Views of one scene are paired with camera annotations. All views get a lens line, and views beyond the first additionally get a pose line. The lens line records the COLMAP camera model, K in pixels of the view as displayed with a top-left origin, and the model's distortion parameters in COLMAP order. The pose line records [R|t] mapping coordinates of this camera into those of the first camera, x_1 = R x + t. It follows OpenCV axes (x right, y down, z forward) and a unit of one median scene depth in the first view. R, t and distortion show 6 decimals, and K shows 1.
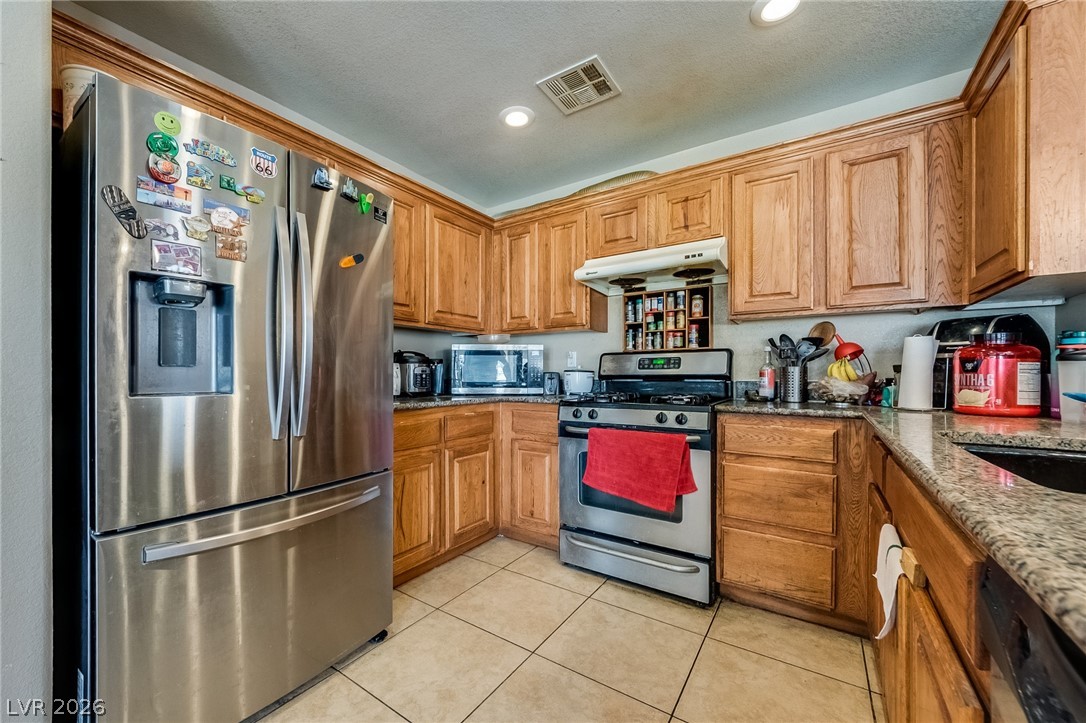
lens RADIAL K [[417.9, 0, 497.1], [0, 417.9, 375.4], [0, 0, 1]] dist [-0.008607, -0.000883]
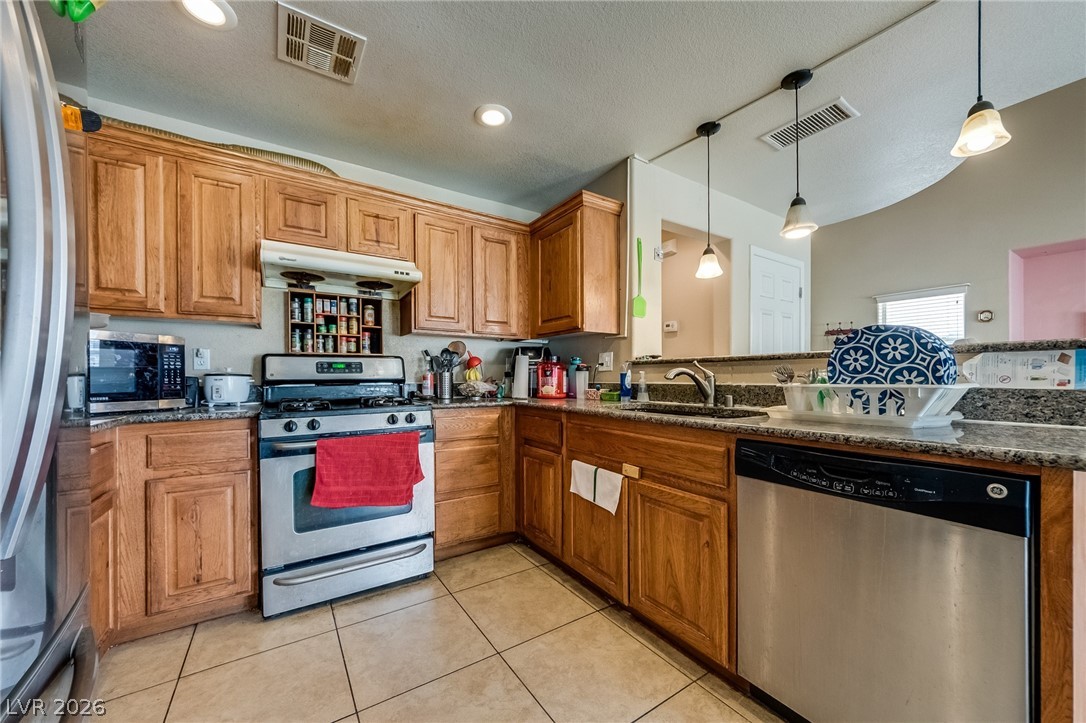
lens RADIAL K [[397.3, 0, 526.8], [0, 397.3, 376.7], [0, 0, 1]] dist [-0.001105, -0.001693]
pose [[0.361834, -0.000813, 0.932242, -0.339469], [0.007887, 0.999967, -0.002189, -0.001538], [-0.932209, 0.008145, 0.361829, 0.250302]]
